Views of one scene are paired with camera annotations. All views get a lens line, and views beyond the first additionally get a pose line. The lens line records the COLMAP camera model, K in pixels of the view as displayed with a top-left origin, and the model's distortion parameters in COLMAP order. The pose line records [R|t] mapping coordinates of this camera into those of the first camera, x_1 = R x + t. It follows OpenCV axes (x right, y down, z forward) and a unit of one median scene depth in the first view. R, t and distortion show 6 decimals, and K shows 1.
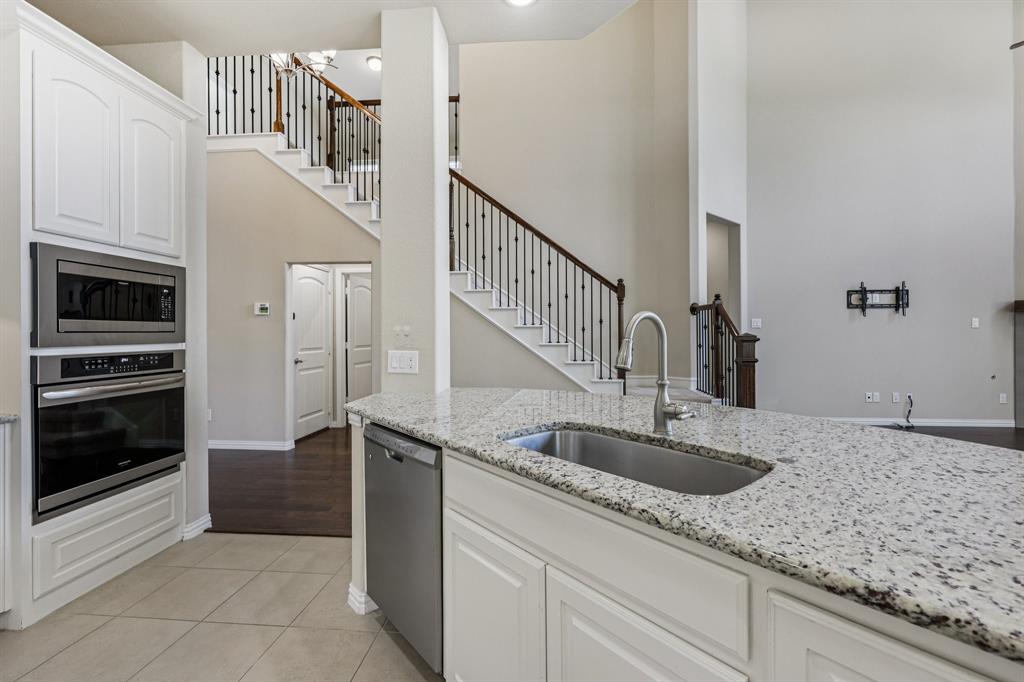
lens RADIAL K [[437.8, 0, 517.7], [0, 437.8, 332.5], [0, 0, 1]] dist [-0.002544, 0.001476]
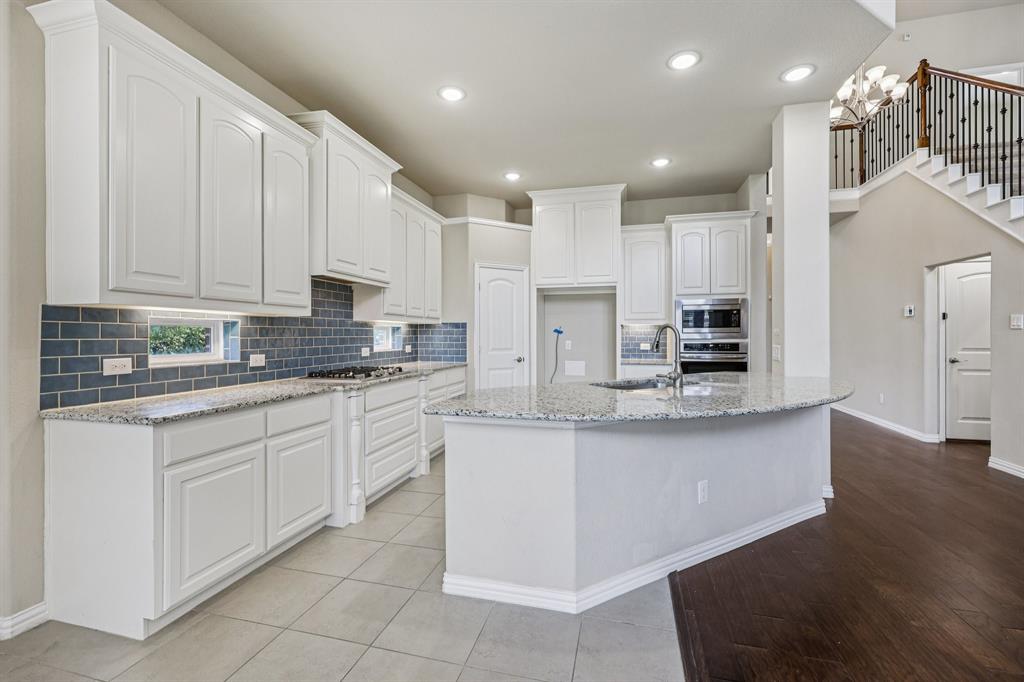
lens RADIAL K [[437.8, 0, 511.0], [0, 437.8, 335.3], [0, 0, 1]] dist [-0.002544, 0.001476]
pose [[-0.177841, 0.006571, -0.984037, 0.667421], [0.004275, 0.999973, 0.005904, -0.002818], [0.984050, -0.003156, -0.177864, 0.180671]]
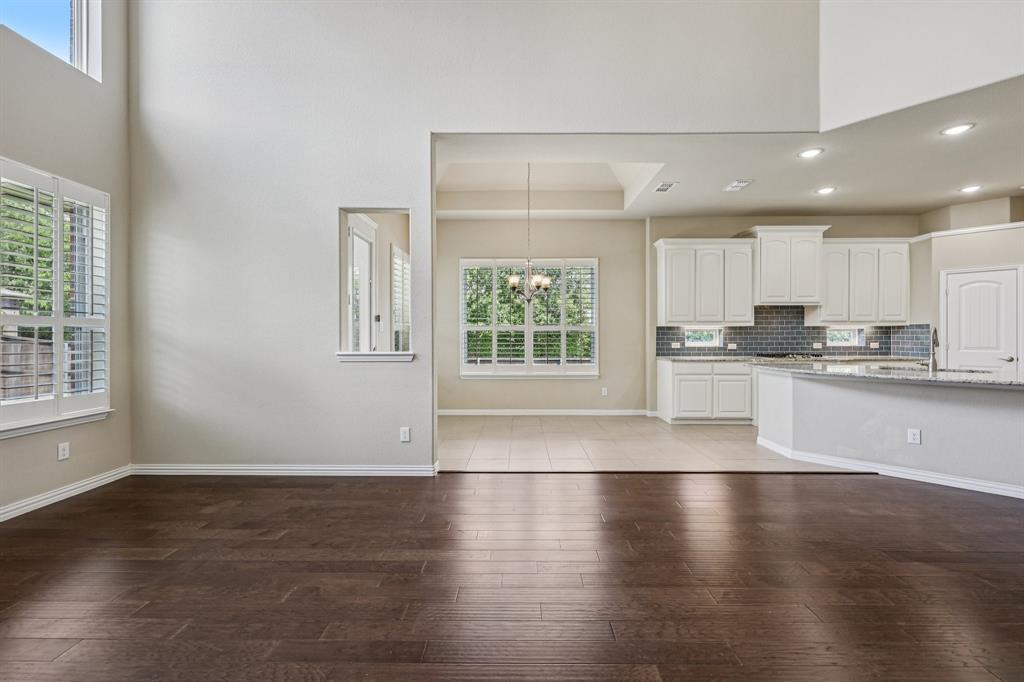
lens RADIAL K [[437.8, 0, 517.1], [0, 437.8, 336.1], [0, 0, 1]] dist [-0.002544, 0.001476]
pose [[-0.997107, 0.007873, -0.075597, 0.889417], [0.007837, 0.999969, 0.000775, -0.003725], [0.075601, 0.000180, -0.997138, 1.005570]]
